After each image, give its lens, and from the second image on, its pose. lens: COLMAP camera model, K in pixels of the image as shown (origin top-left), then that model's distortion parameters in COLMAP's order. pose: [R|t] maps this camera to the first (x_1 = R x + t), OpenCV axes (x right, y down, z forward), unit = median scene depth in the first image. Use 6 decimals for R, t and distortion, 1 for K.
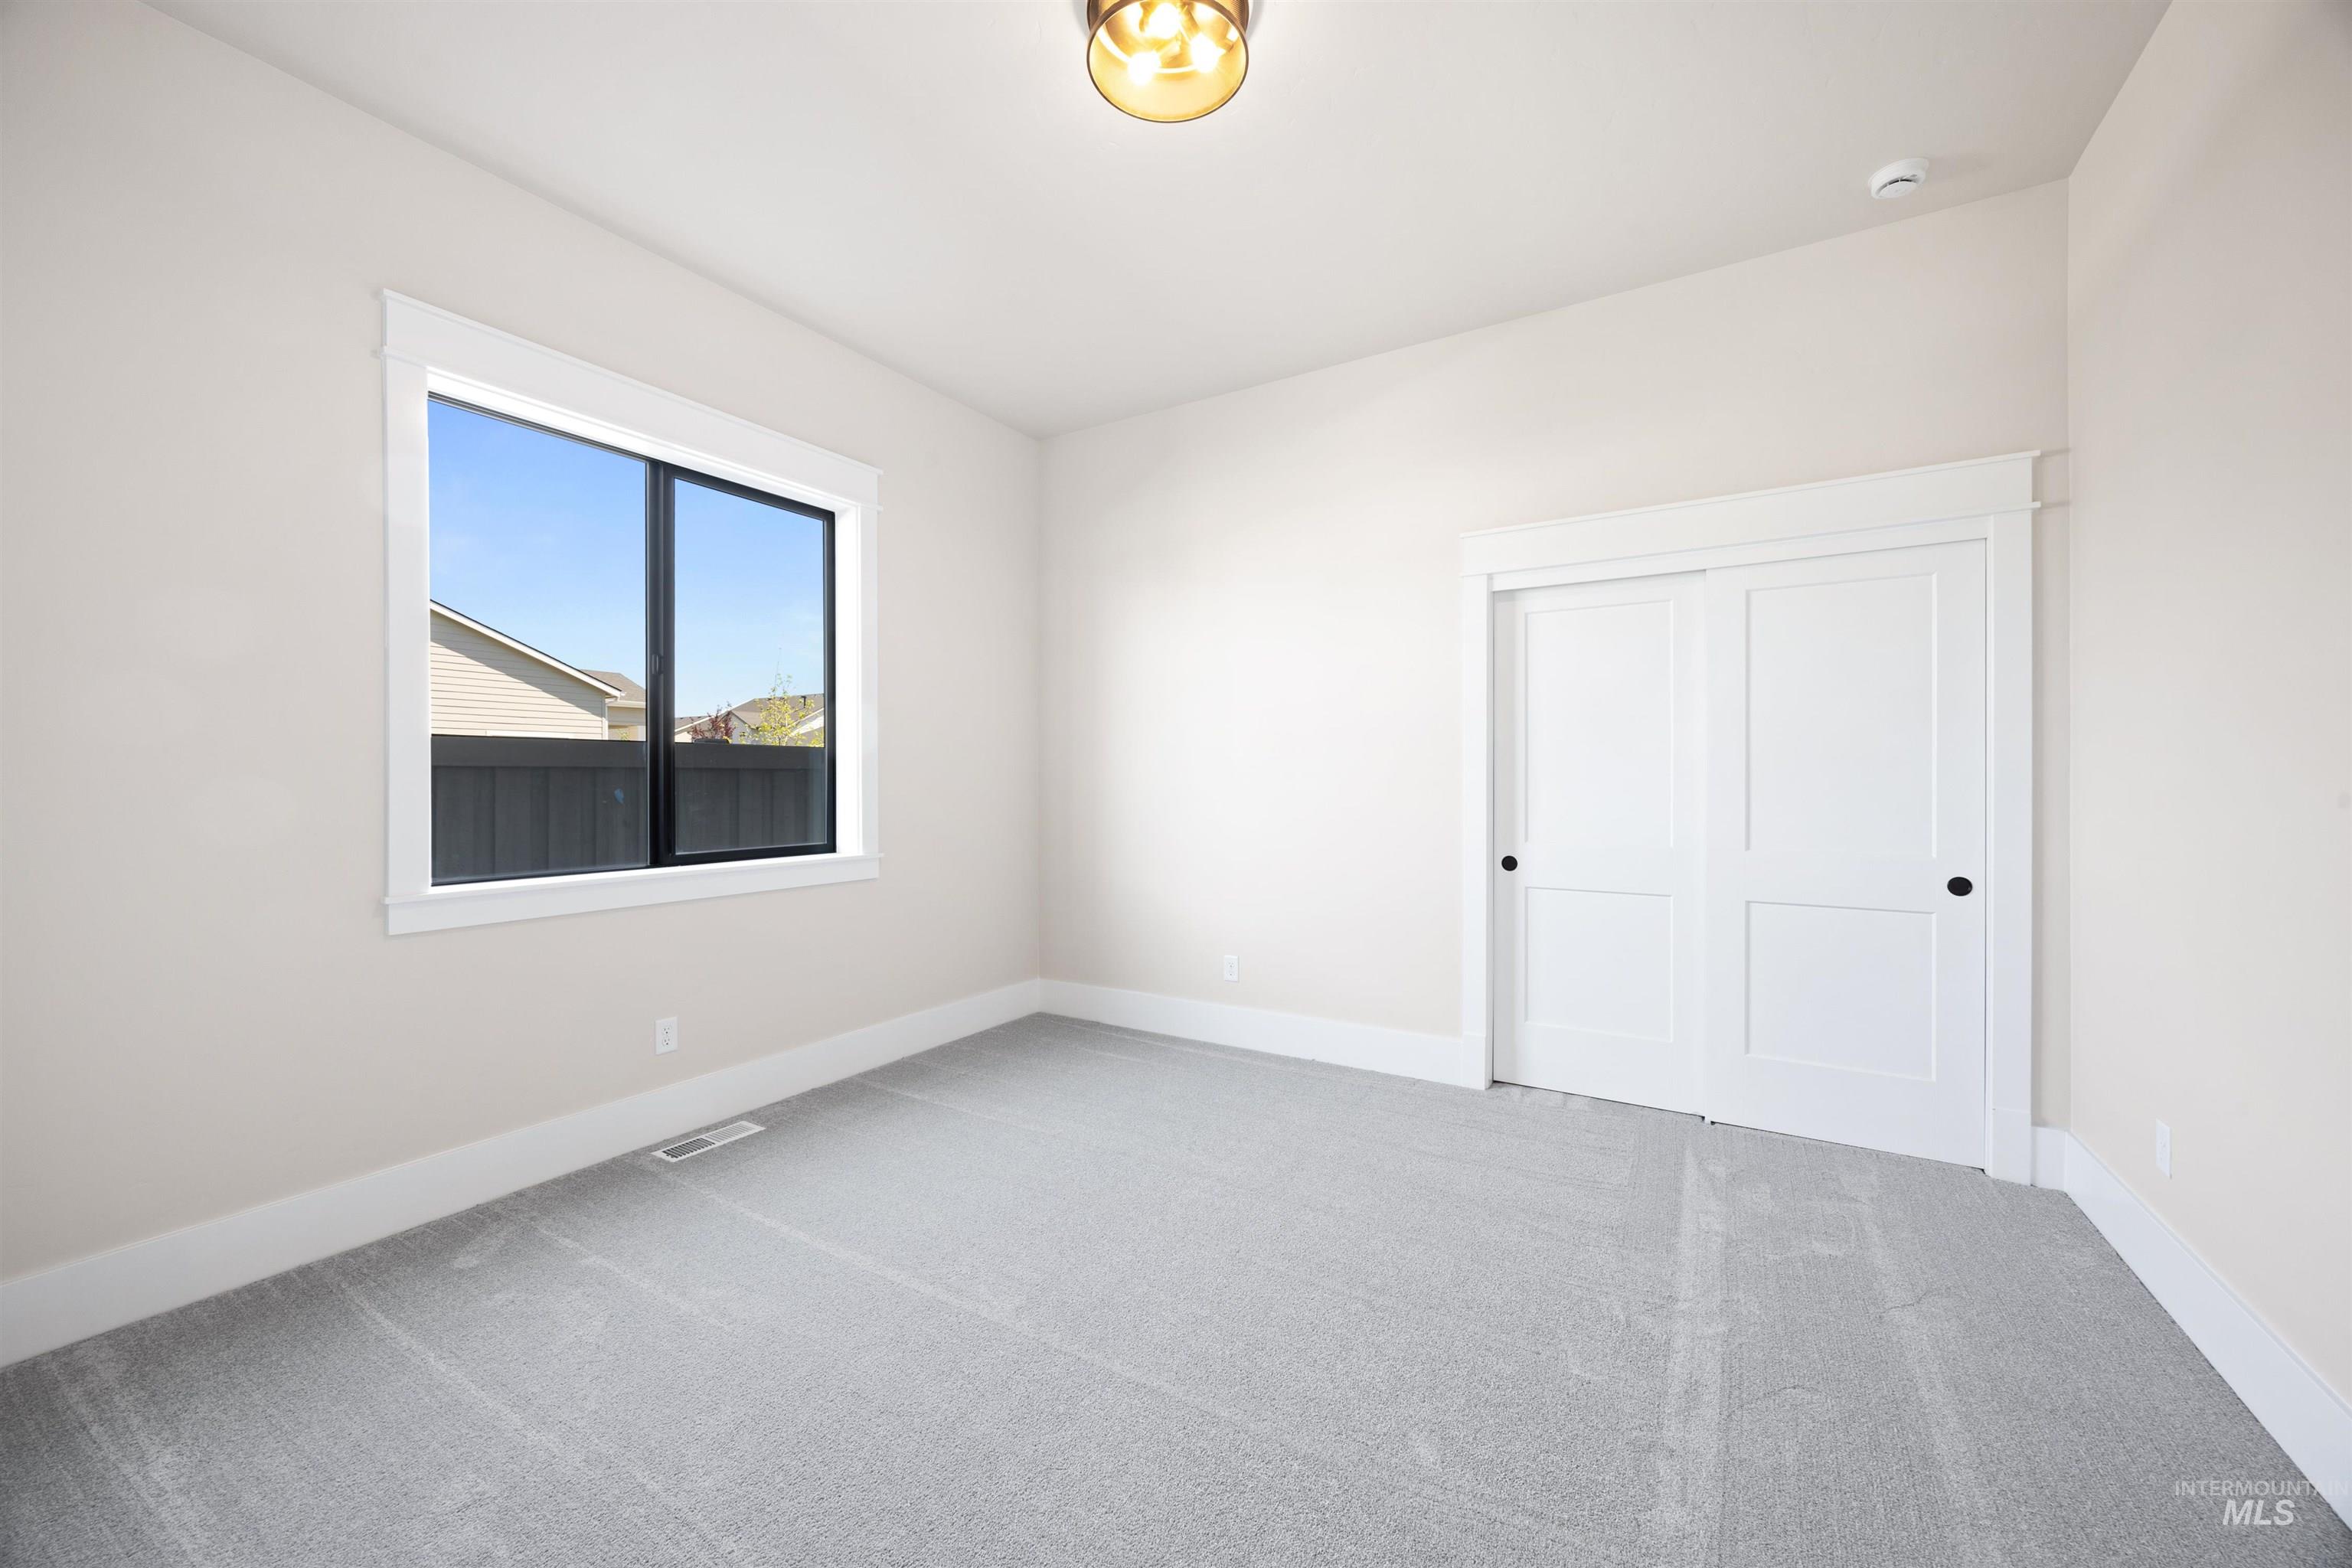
lens RADIAL K [[898.9, 0, 1171.2], [0, 898.9, 778.3], [0, 0, 1]] dist [0.006459, 0.000031]
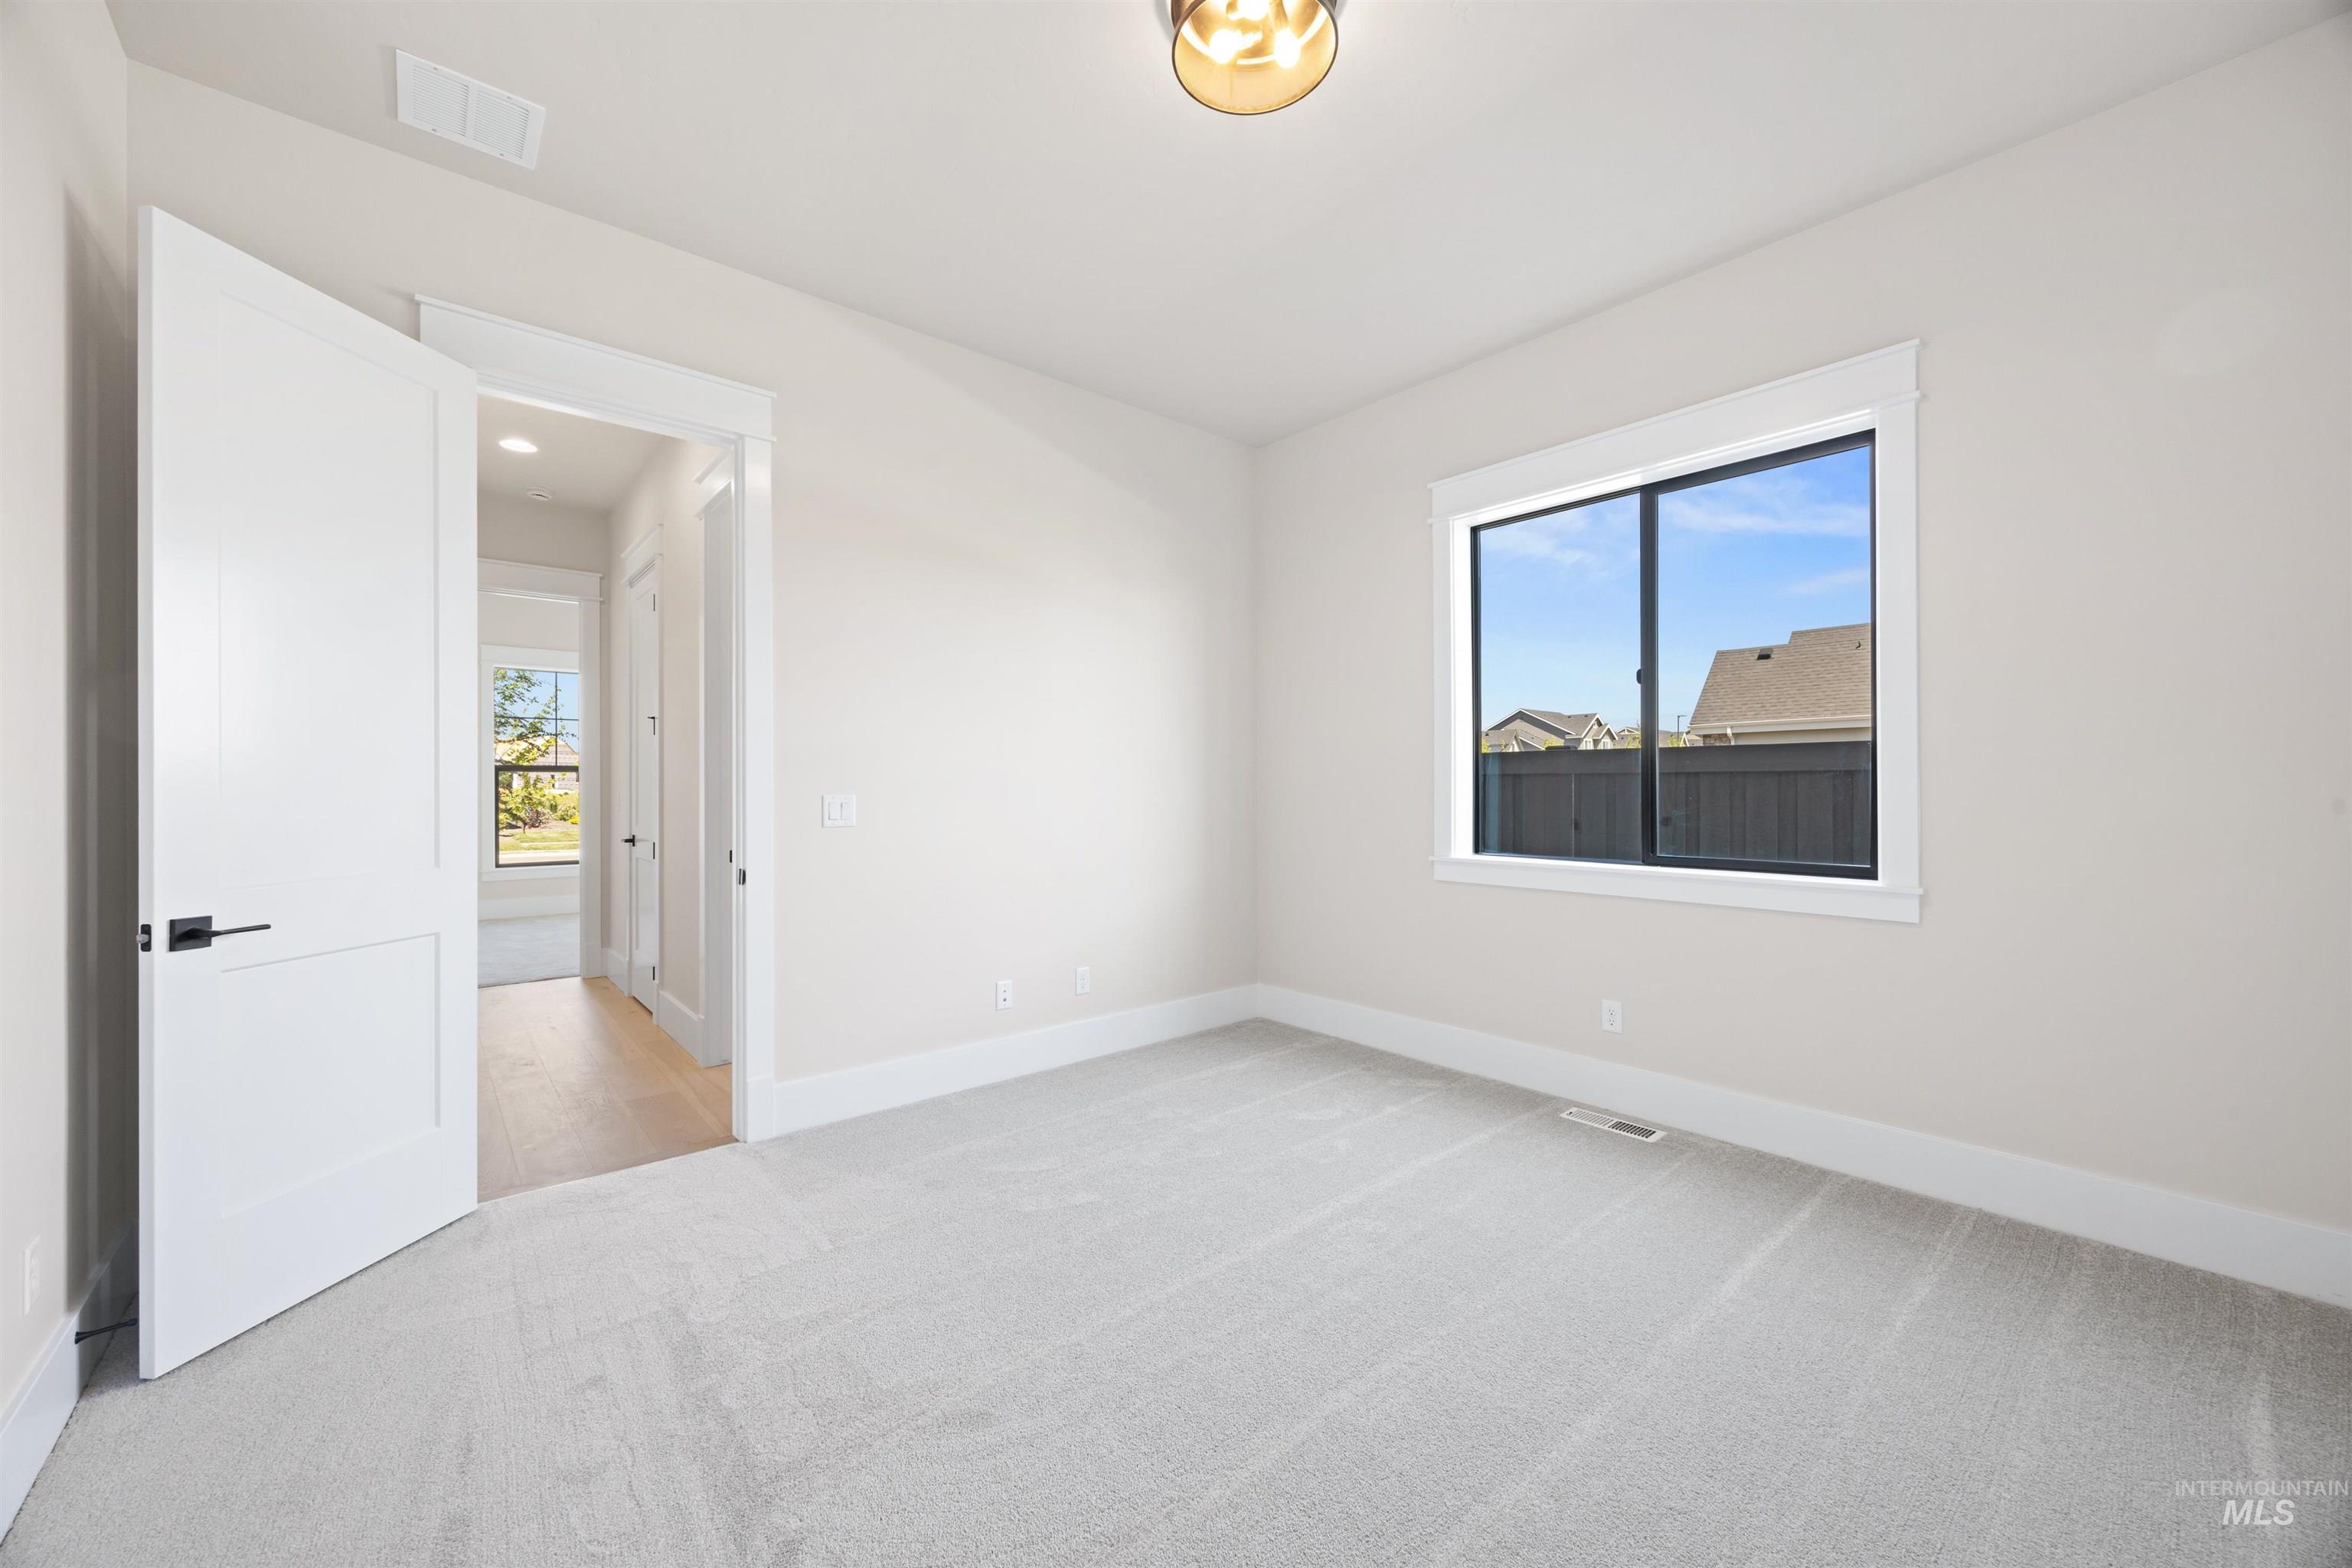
lens RADIAL K [[898.9, 0, 1172.9], [0, 898.9, 791.8], [0, 0, 1]] dist [0.006459, 0.000031]
pose [[-0.310057, 0.007000, -0.950692, 0.629514], [0.004792, 0.999972, 0.005800, 0.002065], [0.950706, -0.002758, -0.310082, 0.808158]]
